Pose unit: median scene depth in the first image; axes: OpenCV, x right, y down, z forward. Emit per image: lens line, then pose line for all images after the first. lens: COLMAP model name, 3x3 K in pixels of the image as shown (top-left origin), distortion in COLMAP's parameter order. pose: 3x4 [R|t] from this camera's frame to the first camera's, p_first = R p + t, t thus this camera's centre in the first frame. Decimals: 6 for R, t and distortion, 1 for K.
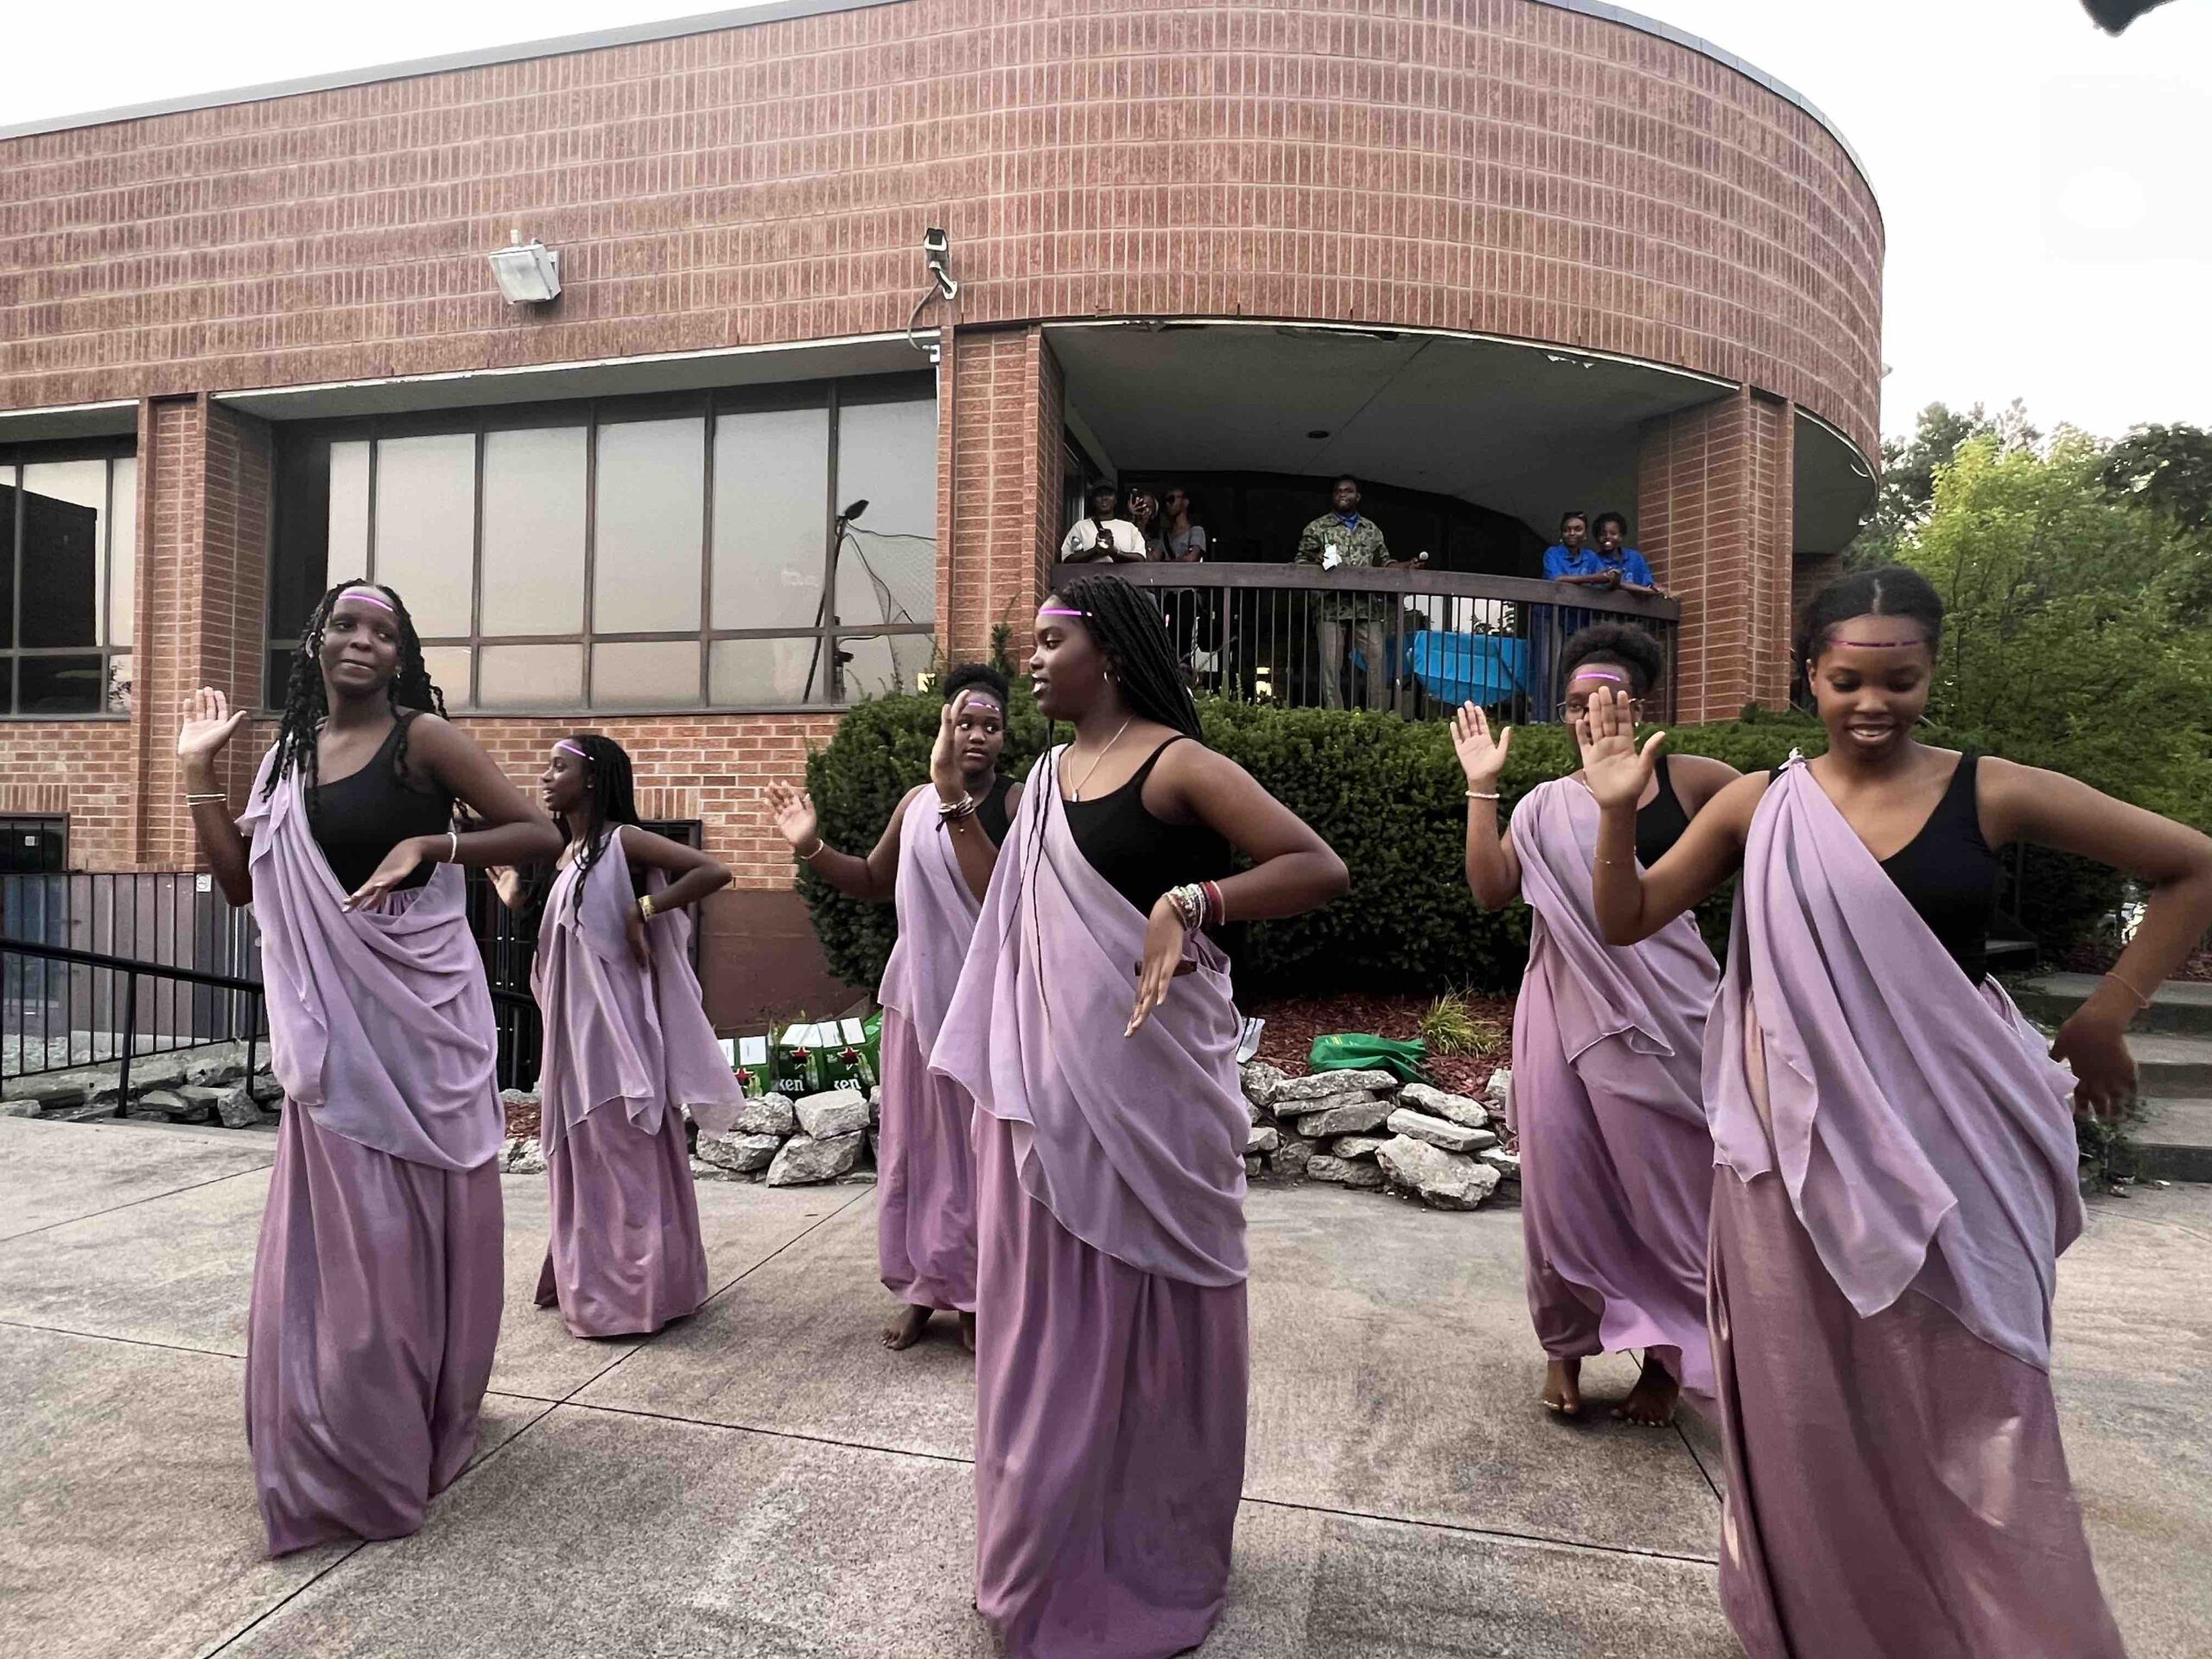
lens RADIAL K [[1189.6, 0, 1090.8], [0, 1189.6, 836.1], [0, 0, 1]] dist [-0.008377, 0.003121]
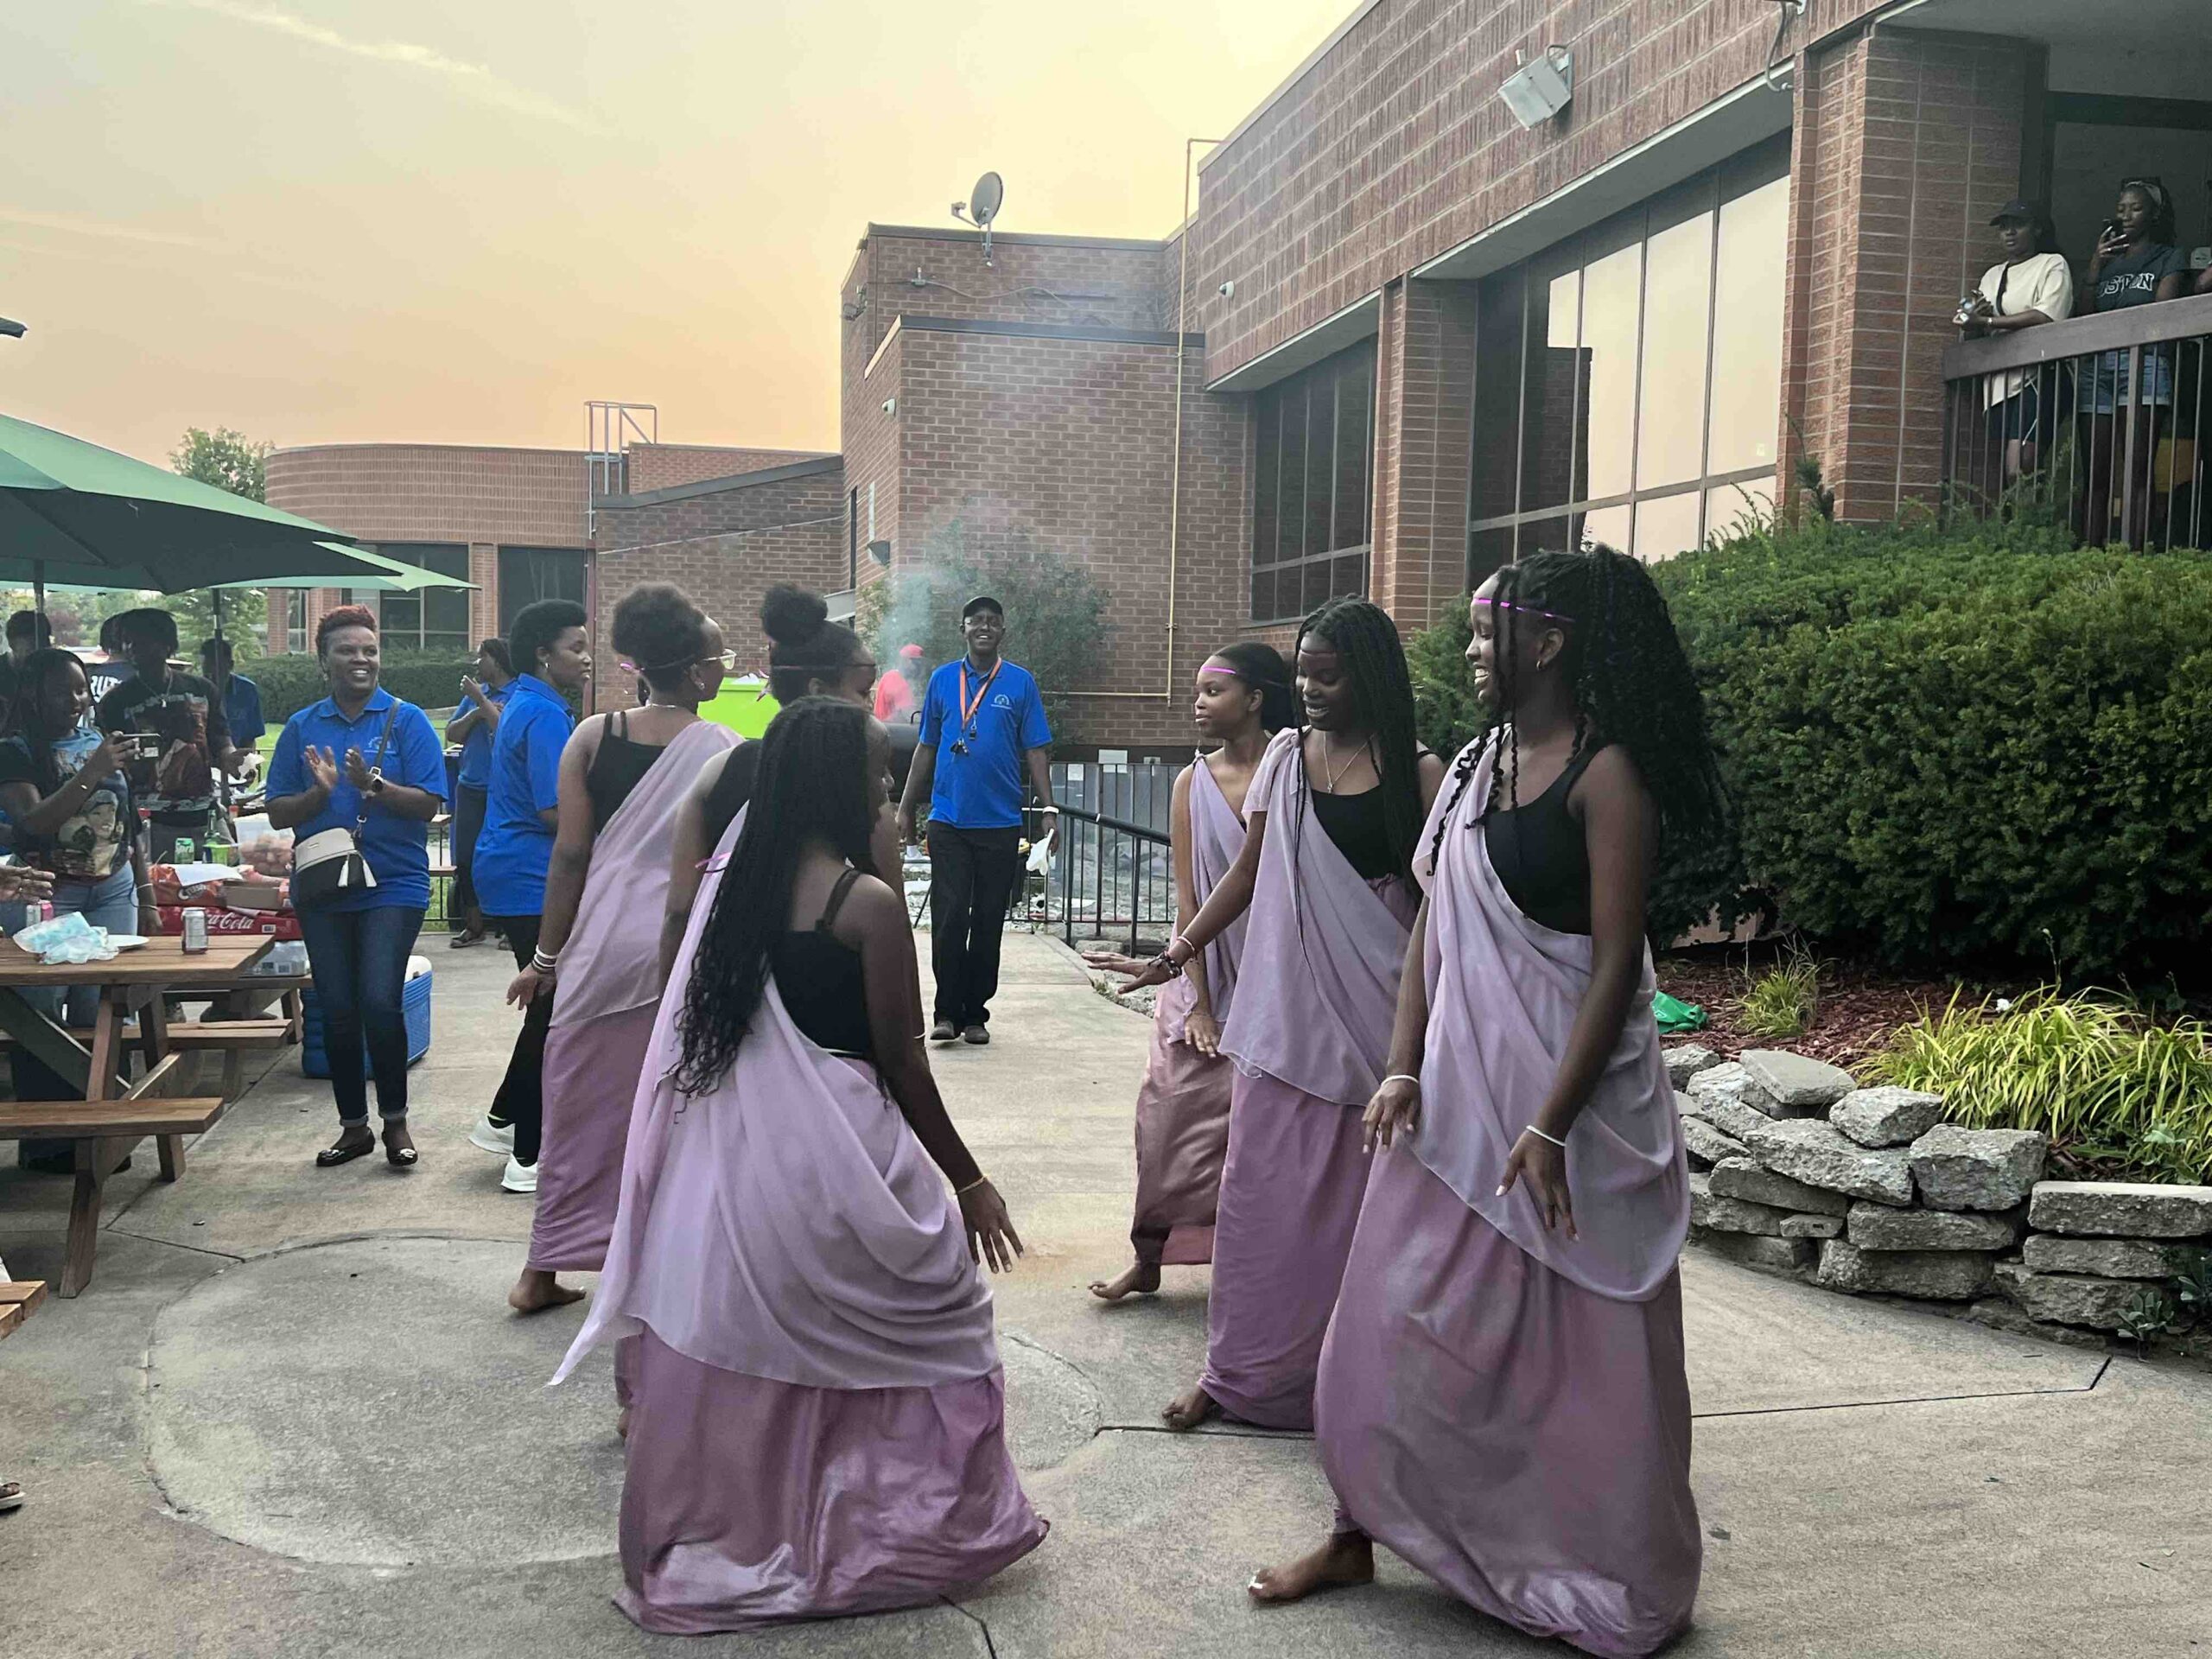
lens RADIAL K [[2242.2, 0, 1089.6], [0, 2242.2, 828.7], [0, 0, 1]] dist [0.059823, 0.000000]
pose [[0.404260, 0.047848, -0.913392, 1.034180], [-0.008681, 0.998786, 0.048479, -0.010966], [0.914603, -0.011669, 0.404185, 0.018957]]
